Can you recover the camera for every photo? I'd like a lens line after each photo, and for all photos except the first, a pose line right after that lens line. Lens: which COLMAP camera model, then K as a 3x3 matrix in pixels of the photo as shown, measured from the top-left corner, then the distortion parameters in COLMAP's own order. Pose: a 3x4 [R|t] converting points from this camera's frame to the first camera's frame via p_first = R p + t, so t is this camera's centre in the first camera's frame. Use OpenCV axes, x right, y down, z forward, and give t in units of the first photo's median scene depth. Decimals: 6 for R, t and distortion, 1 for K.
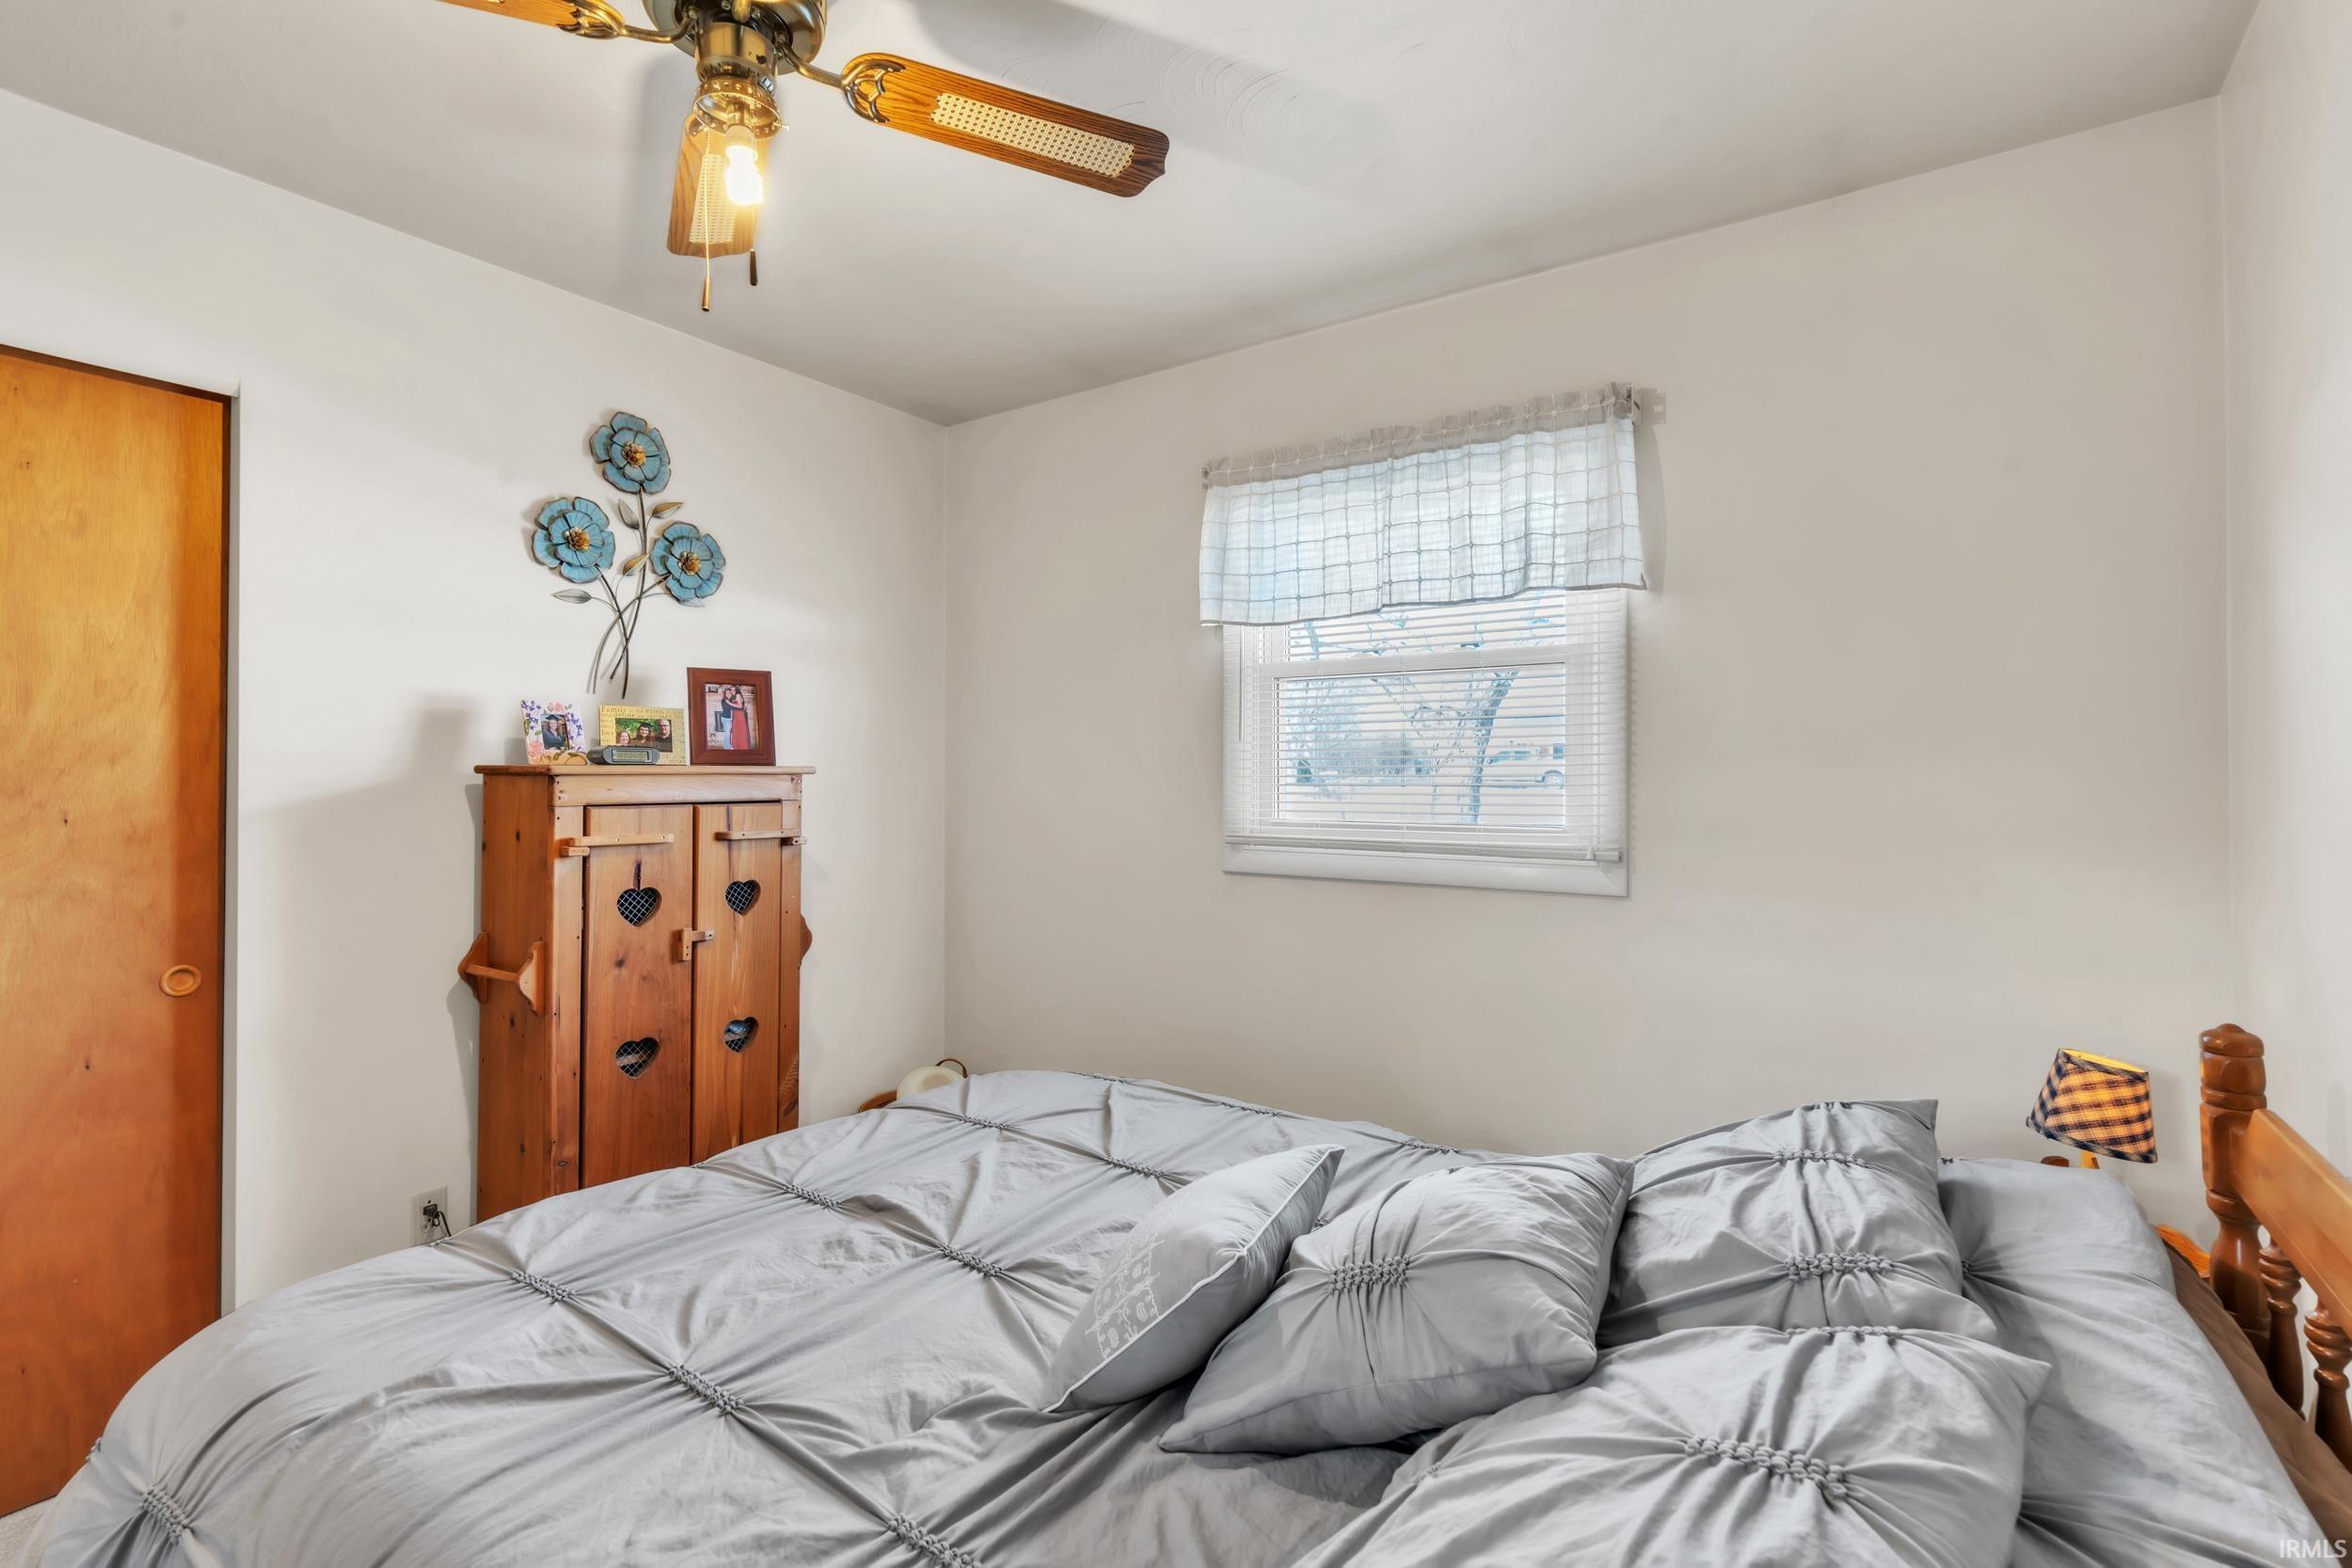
lens RADIAL K [[1060.3, 0, 1181.7], [0, 1060.3, 761.5], [0, 0, 1]] dist [-0.000346, 0.000837]
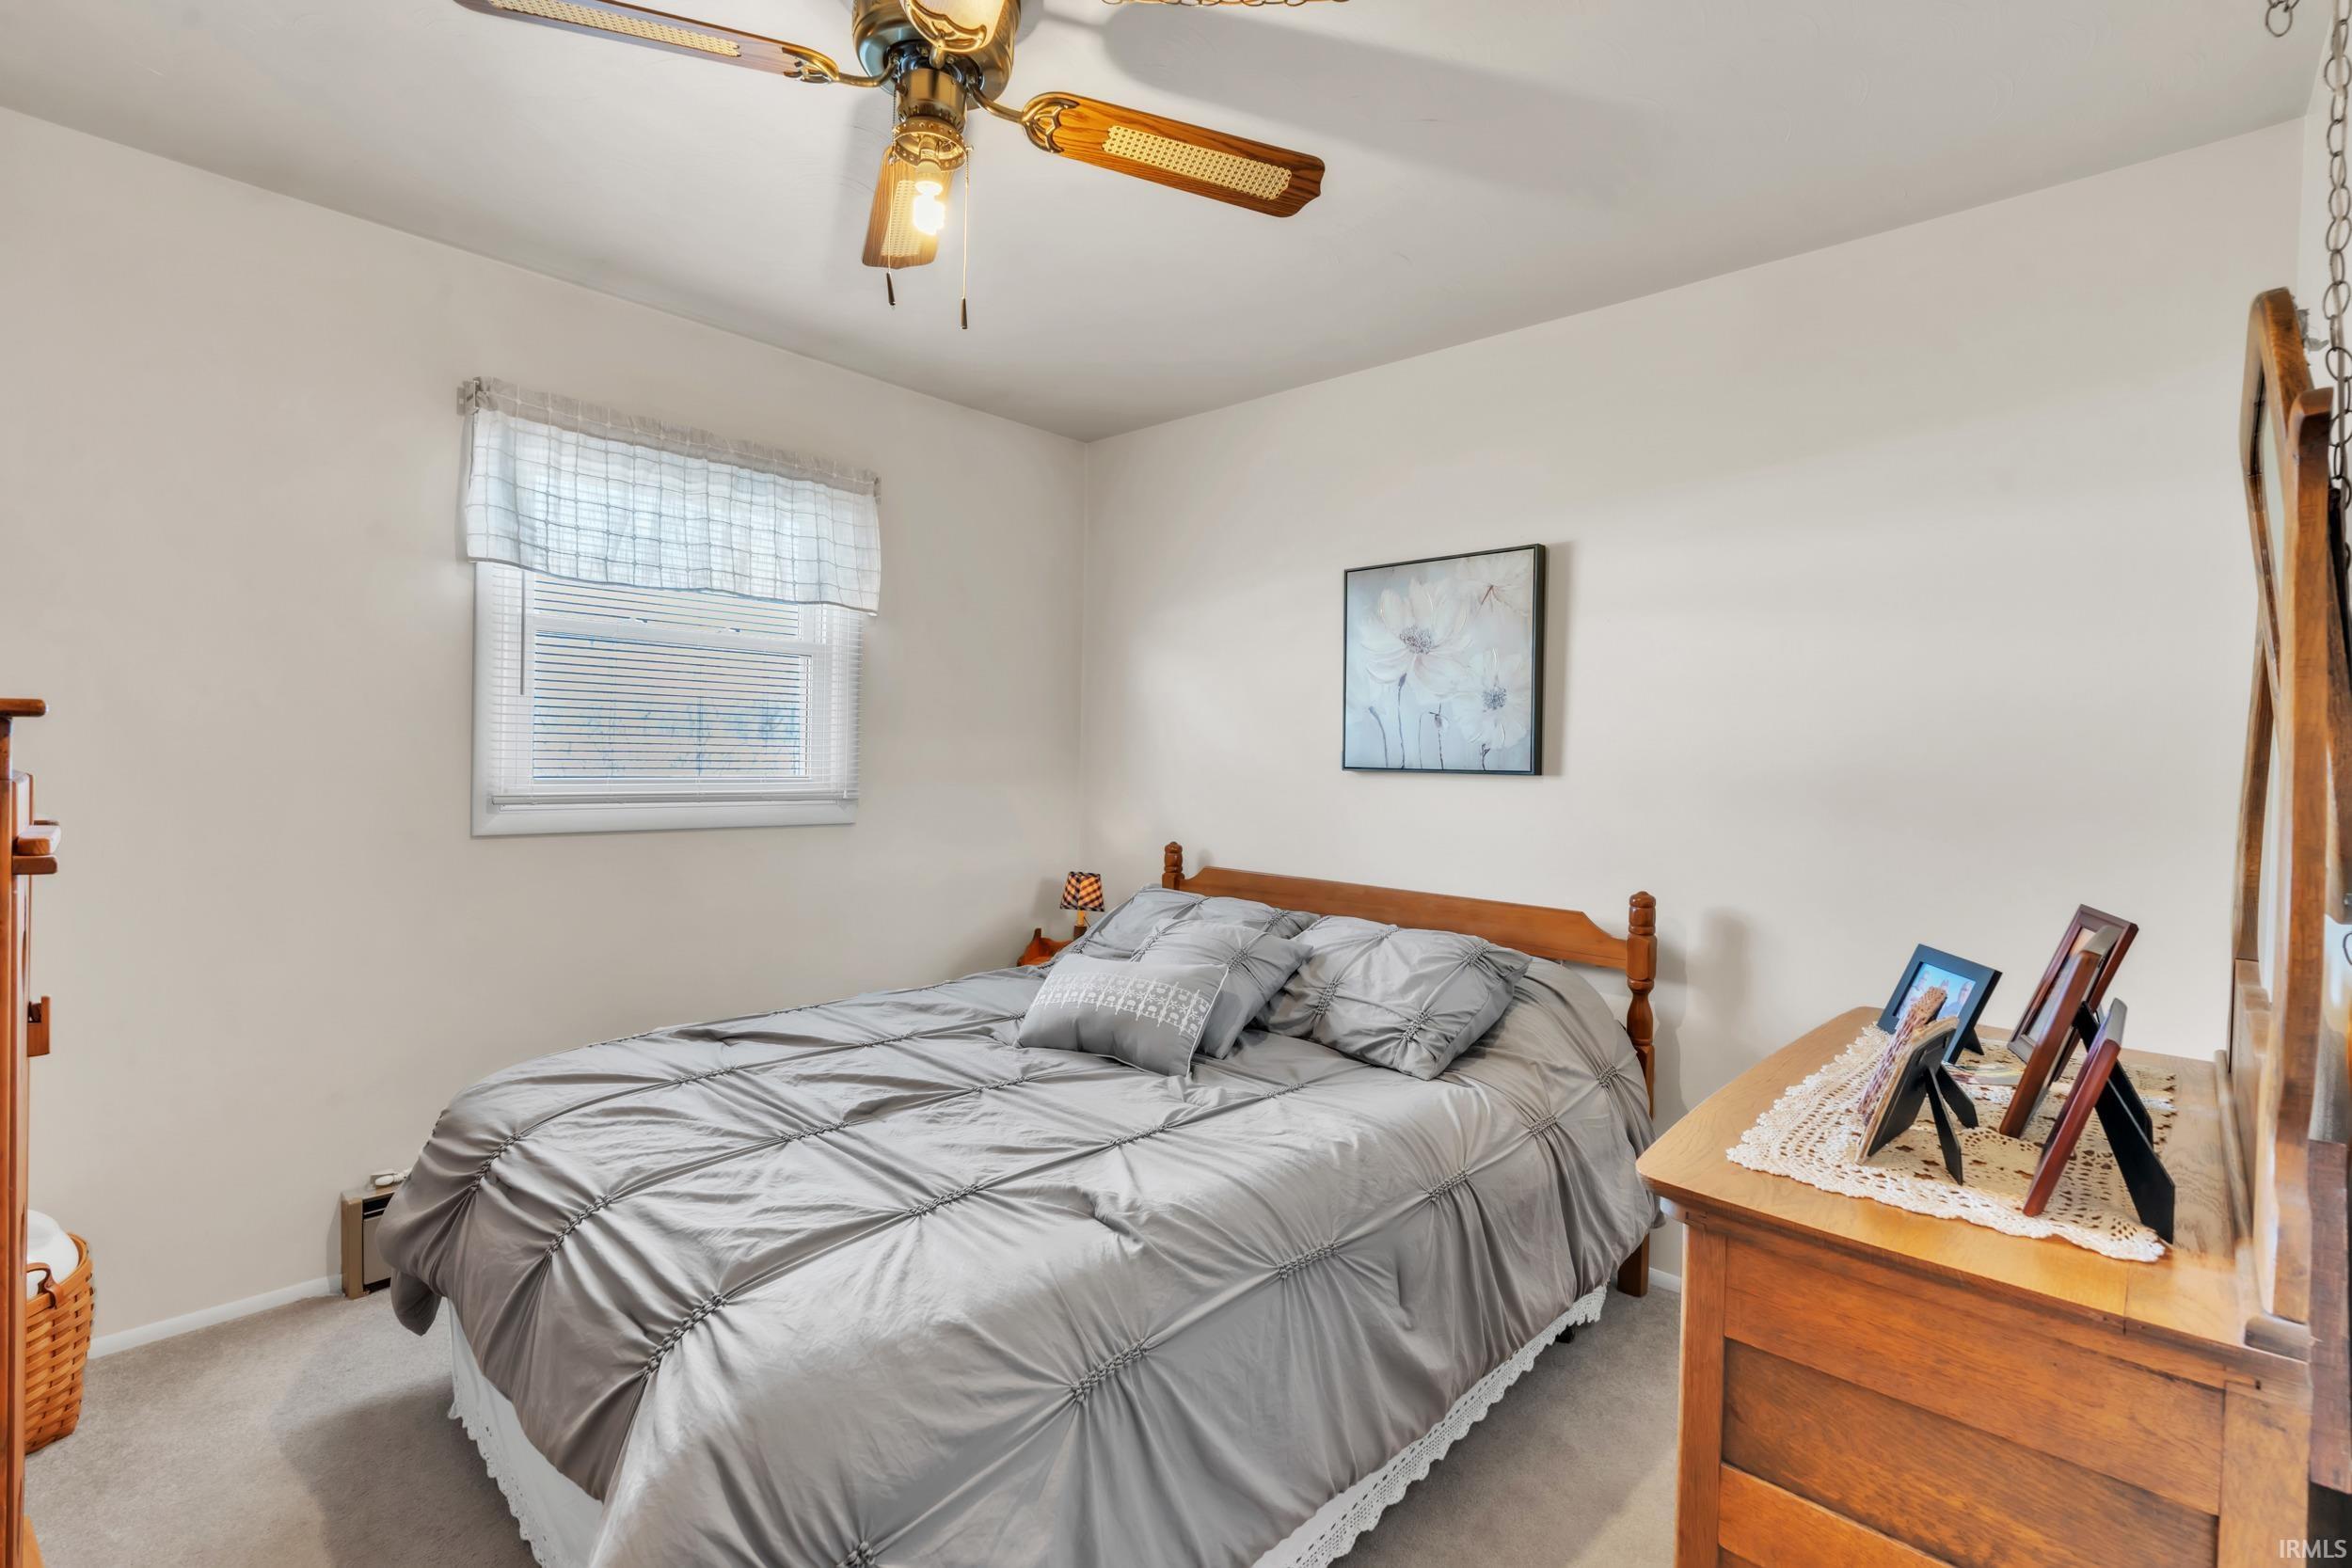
lens RADIAL K [[1060.3, 0, 1181.7], [0, 1060.3, 761.5], [0, 0, 1]] dist [-0.000346, 0.000837]
pose [[0.148189, -0.002957, 0.988955, -0.927327], [-0.036407, 0.999301, 0.008444, 0.011463], [-0.988289, -0.037256, 0.147978, 0.338913]]
